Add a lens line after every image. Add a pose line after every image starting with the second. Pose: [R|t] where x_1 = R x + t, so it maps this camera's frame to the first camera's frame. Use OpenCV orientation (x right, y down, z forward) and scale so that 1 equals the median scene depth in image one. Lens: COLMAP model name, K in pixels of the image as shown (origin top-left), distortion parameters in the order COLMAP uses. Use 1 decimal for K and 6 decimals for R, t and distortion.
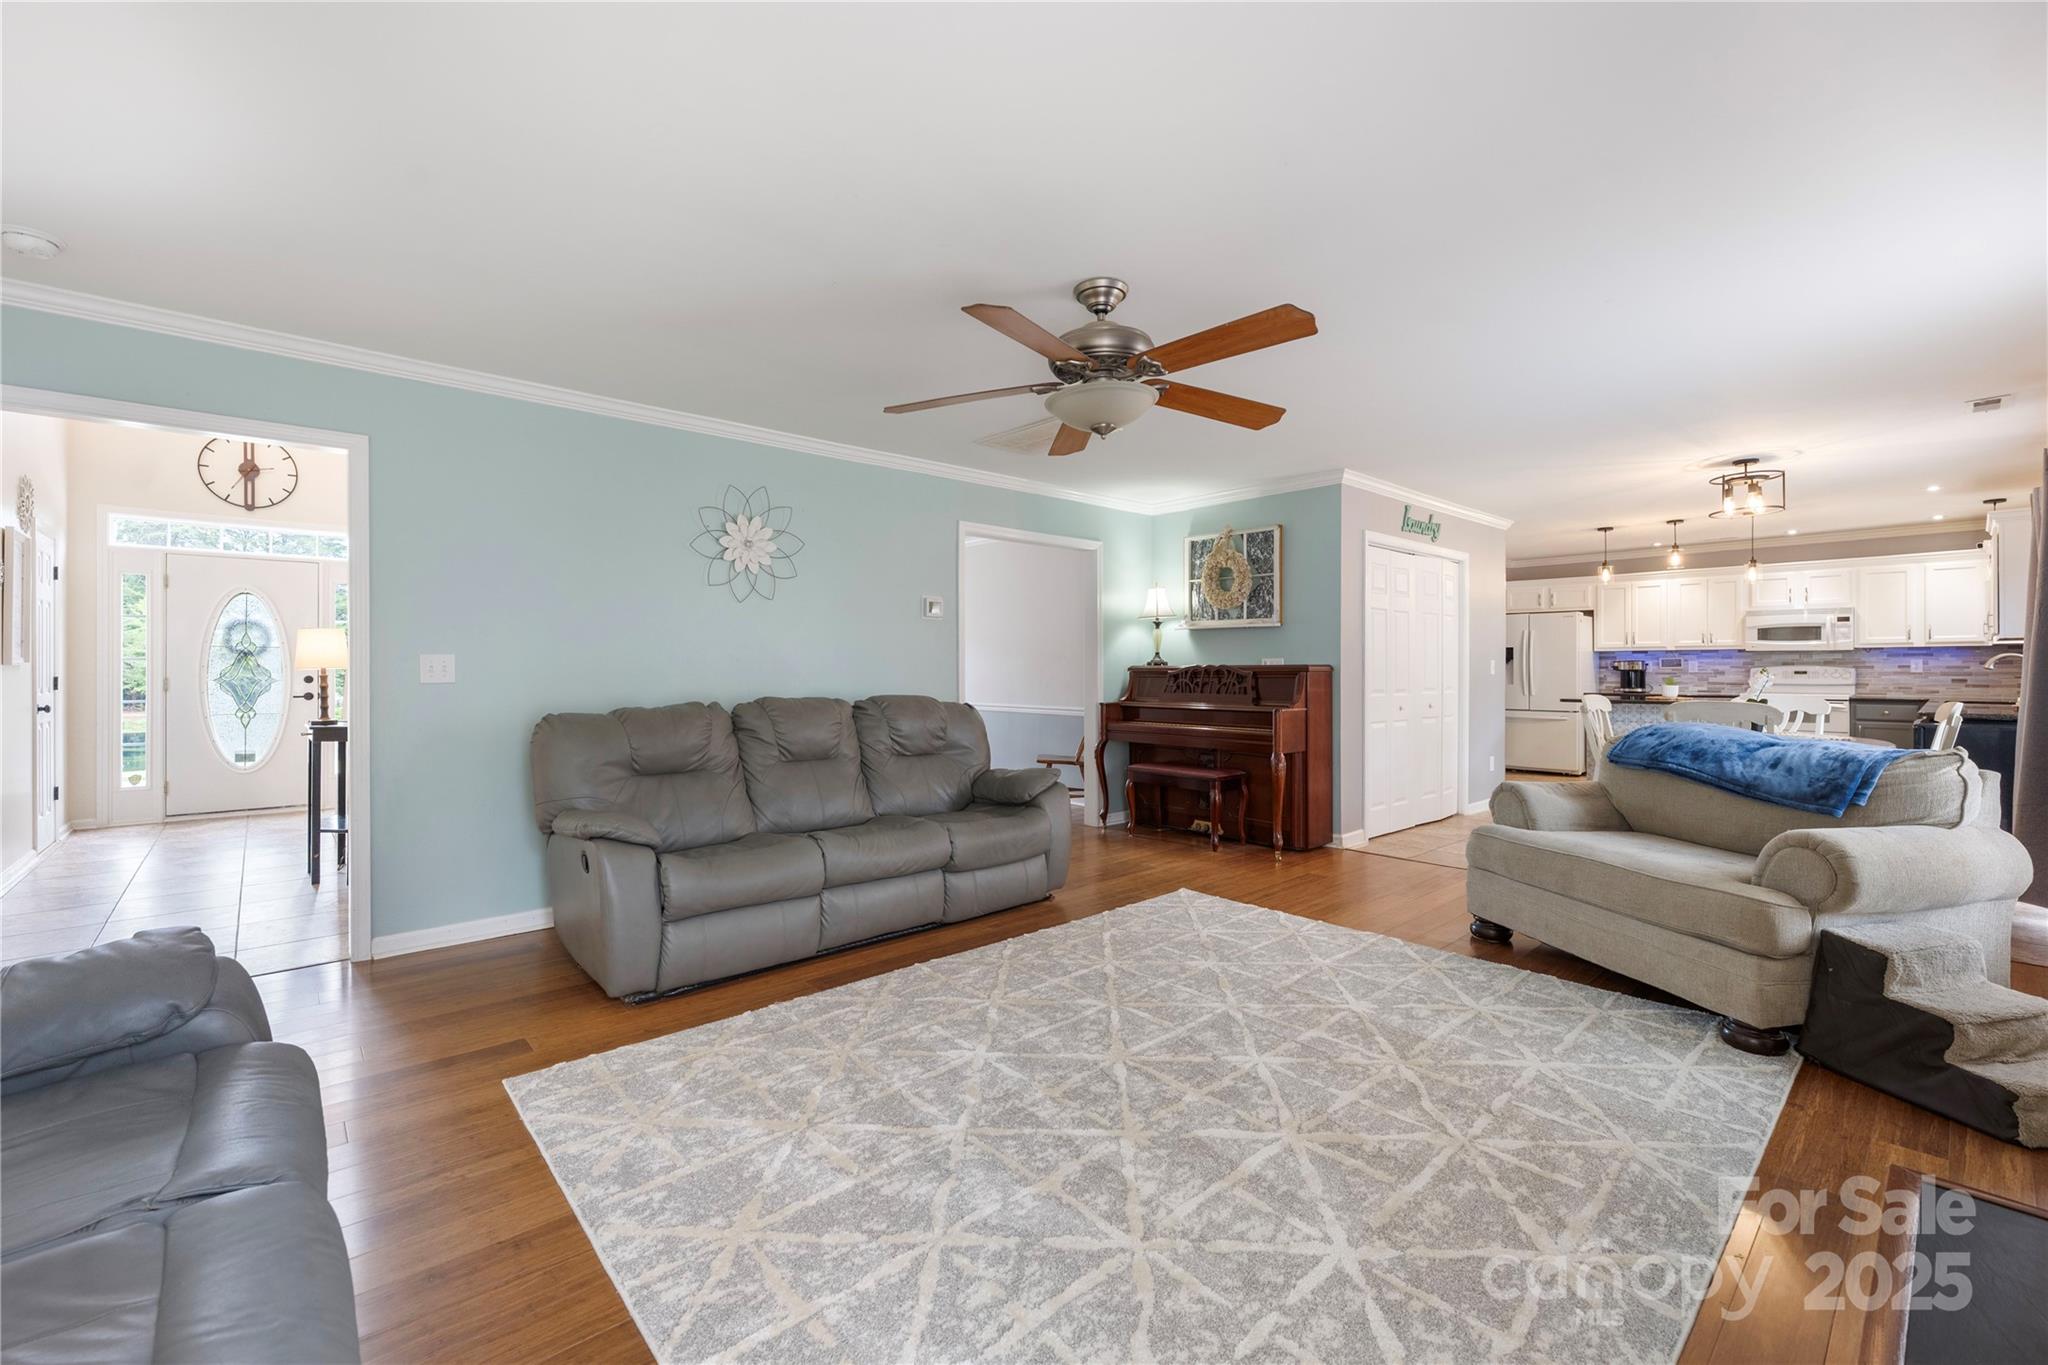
lens RADIAL K [[850.5, 0, 1014.8], [0, 850.5, 669.3], [0, 0, 1]] dist [-0.001669, -0.000204]
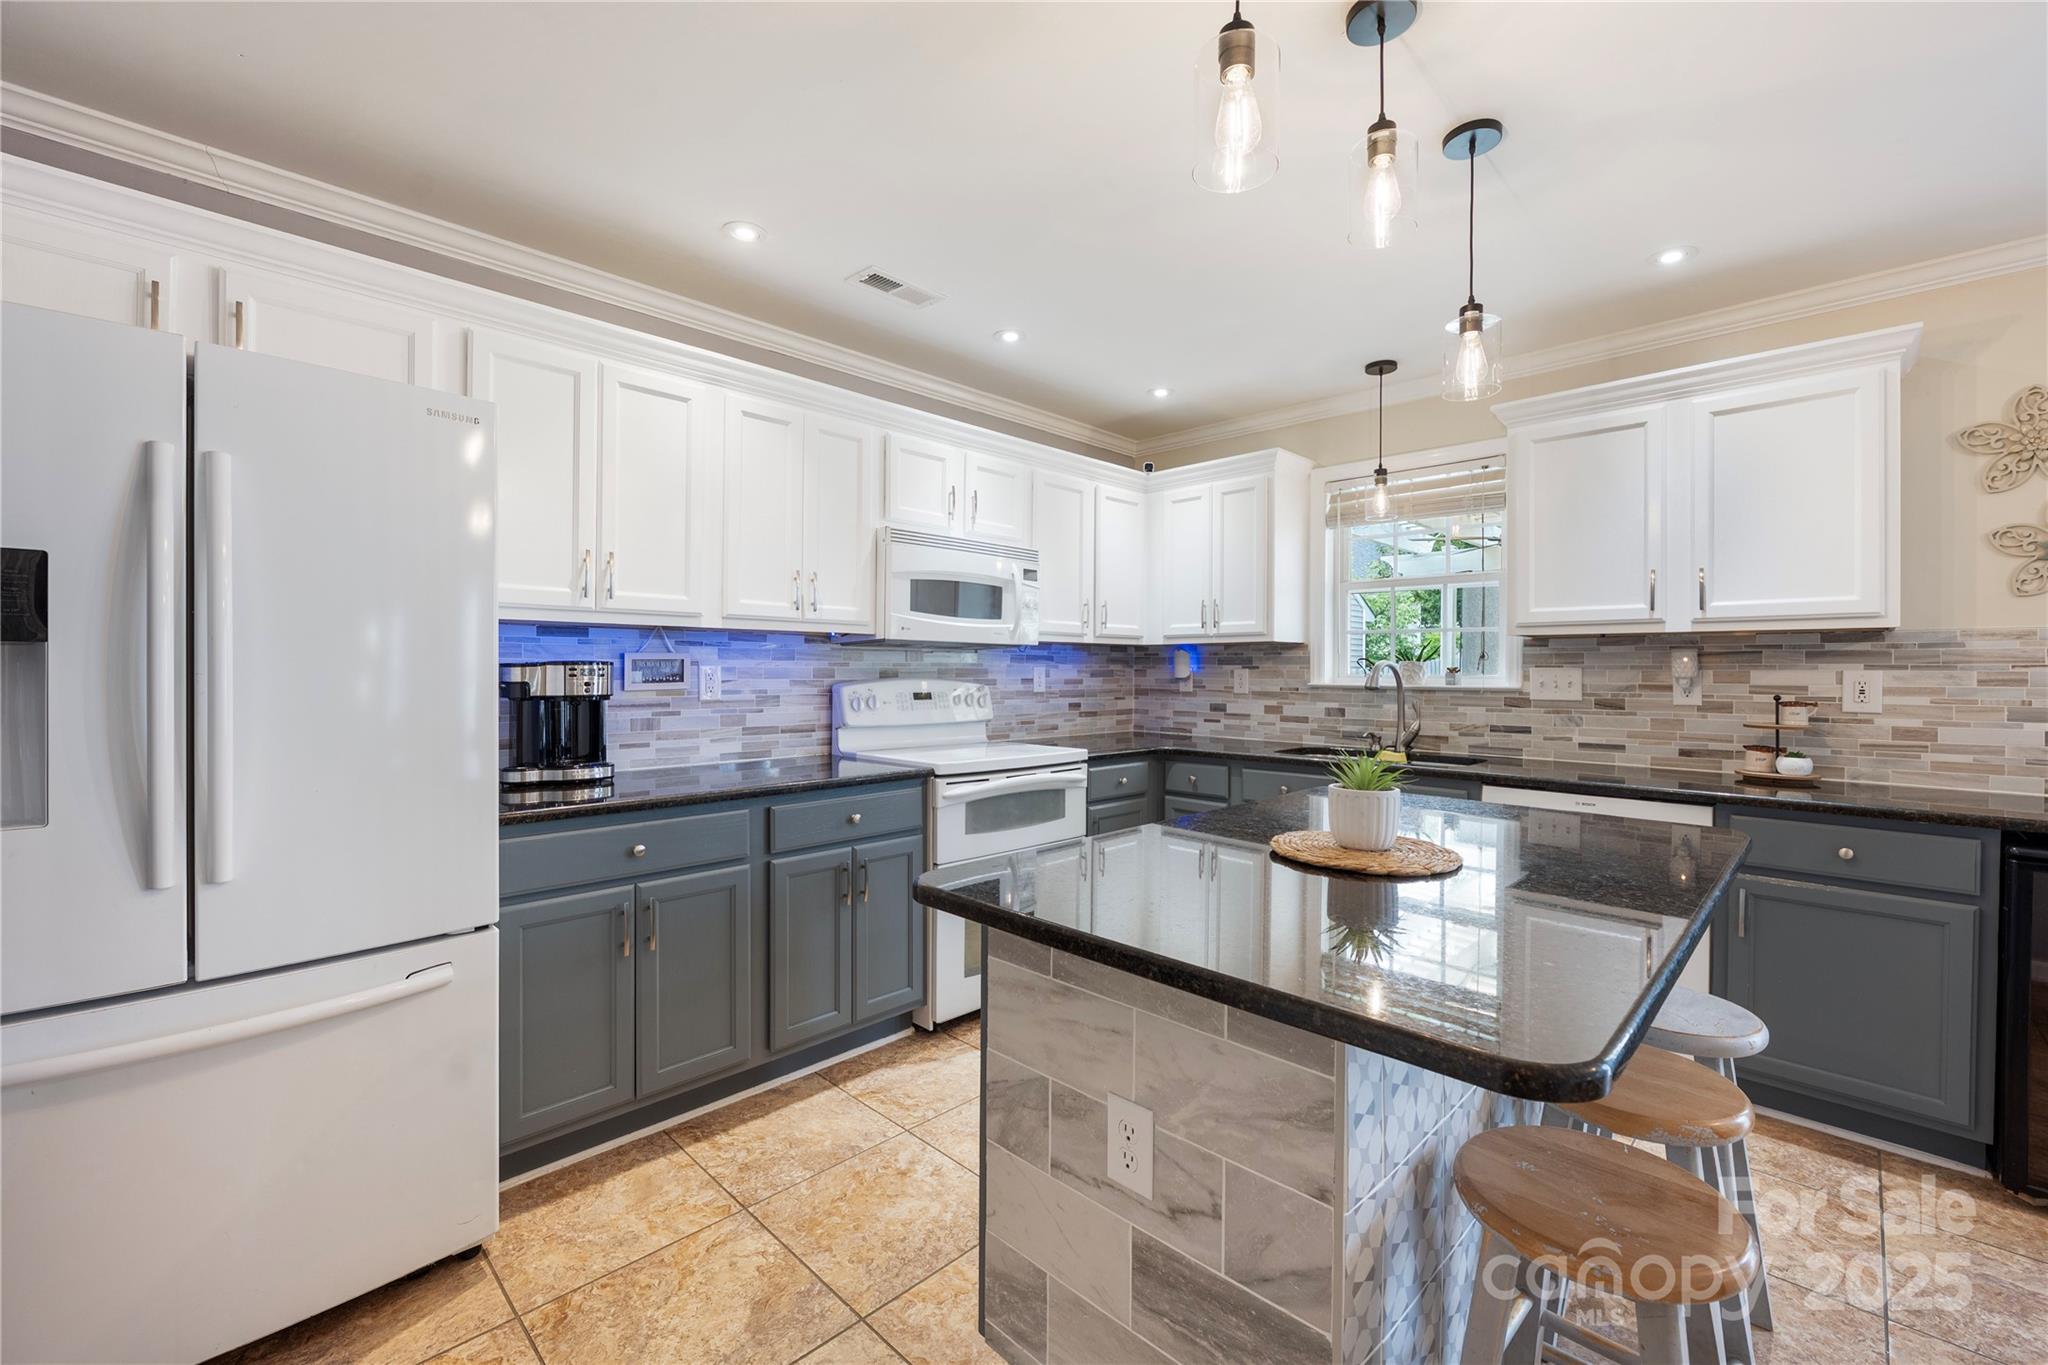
lens RADIAL K [[847.8, 0, 1028.7], [0, 847.8, 672.3], [0, 0, 1]] dist [-0.002346, -0.000203]
pose [[-0.066985, -0.000752, 0.997754, 0.662539], [-0.004101, 0.999991, 0.000479, -0.010563], [-0.997746, -0.004060, -0.066987, 1.276373]]
